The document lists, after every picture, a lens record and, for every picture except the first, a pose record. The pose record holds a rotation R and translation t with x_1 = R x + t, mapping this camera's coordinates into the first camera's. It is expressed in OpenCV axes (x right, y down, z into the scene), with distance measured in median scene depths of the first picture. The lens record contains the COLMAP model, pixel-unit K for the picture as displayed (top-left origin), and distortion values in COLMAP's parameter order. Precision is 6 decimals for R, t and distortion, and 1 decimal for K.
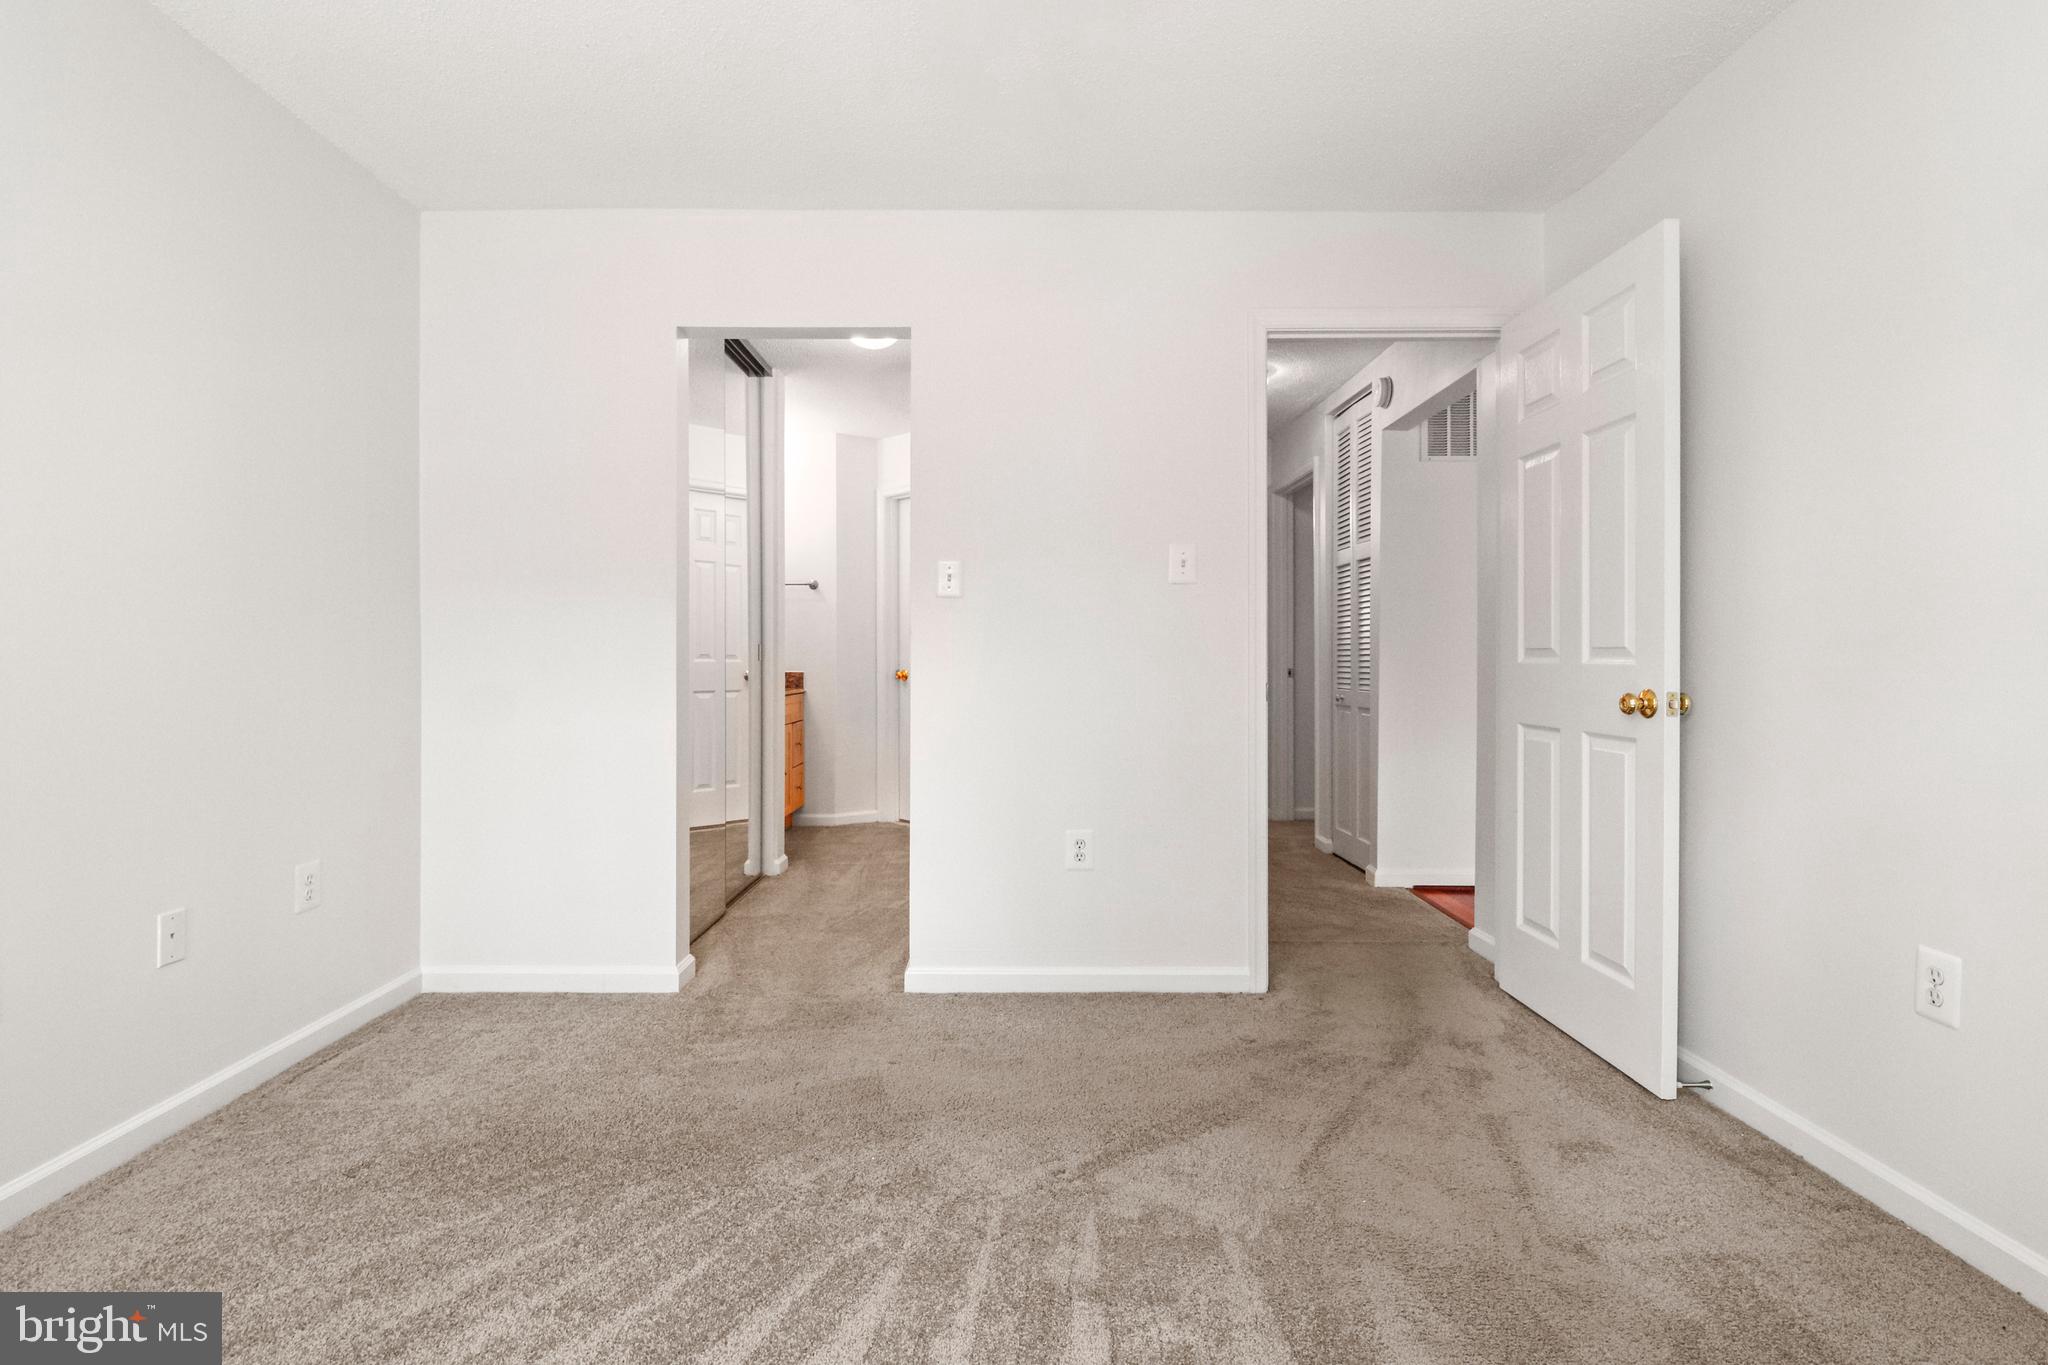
lens RADIAL K [[953.4, 0, 1032.2], [0, 953.4, 685.8], [0, 0, 1]] dist [0.011113, -0.017767]
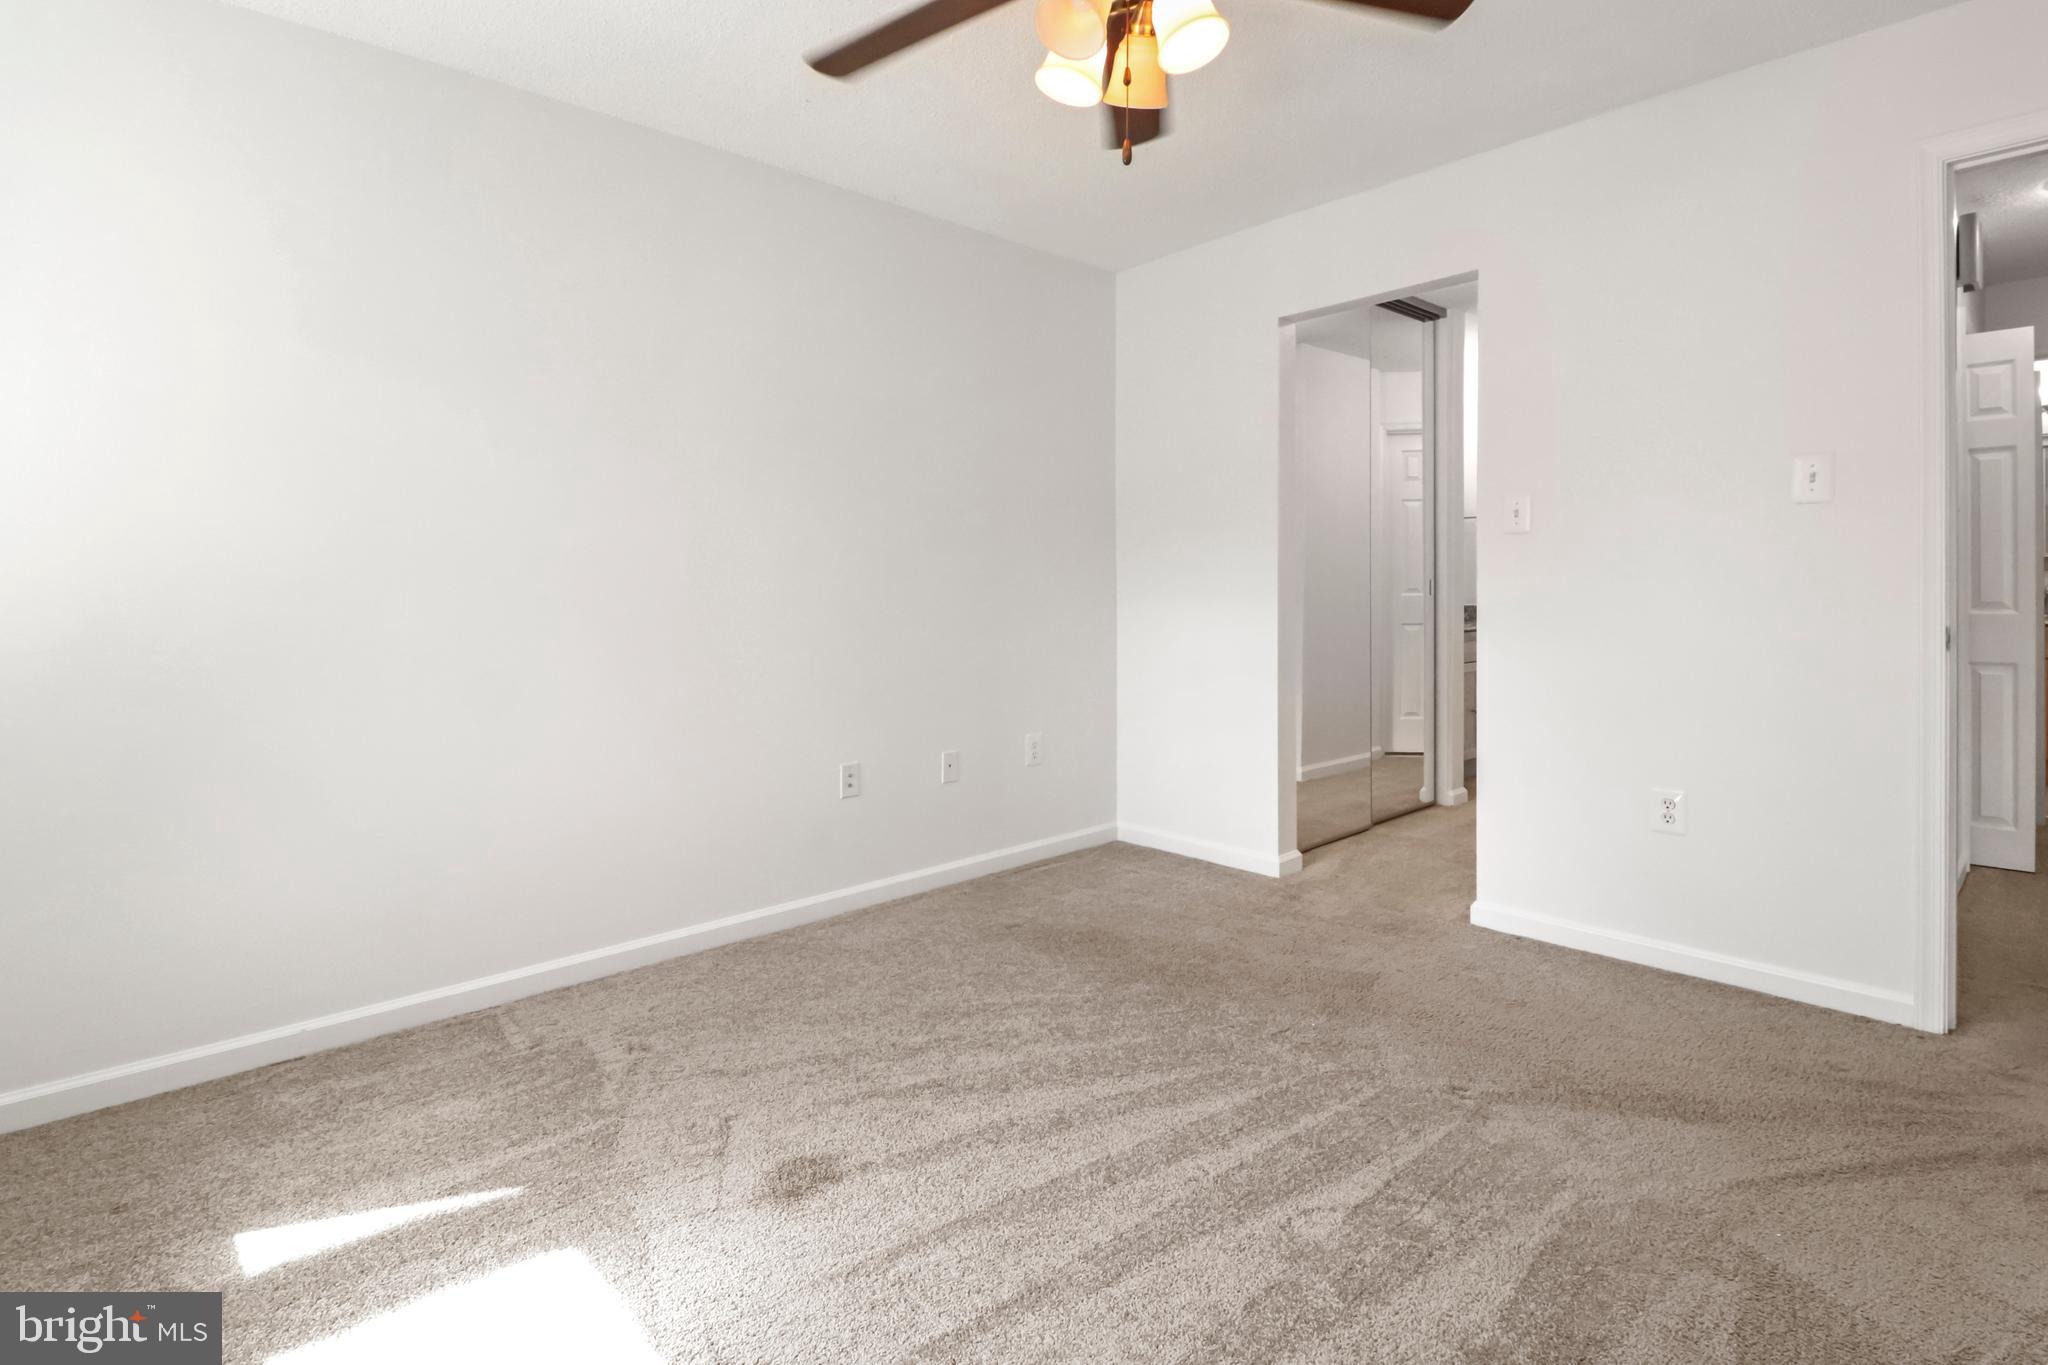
lens RADIAL K [[978.3, 0, 1056.5], [0, 978.3, 630.8], [0, 0, 1]] dist [0.000355, -0.014443]
pose [[0.692034, 0.021762, -0.721536, 0.308084], [-0.010465, 0.999743, 0.020116, -0.007782], [0.721789, -0.006370, 0.692084, -0.039231]]
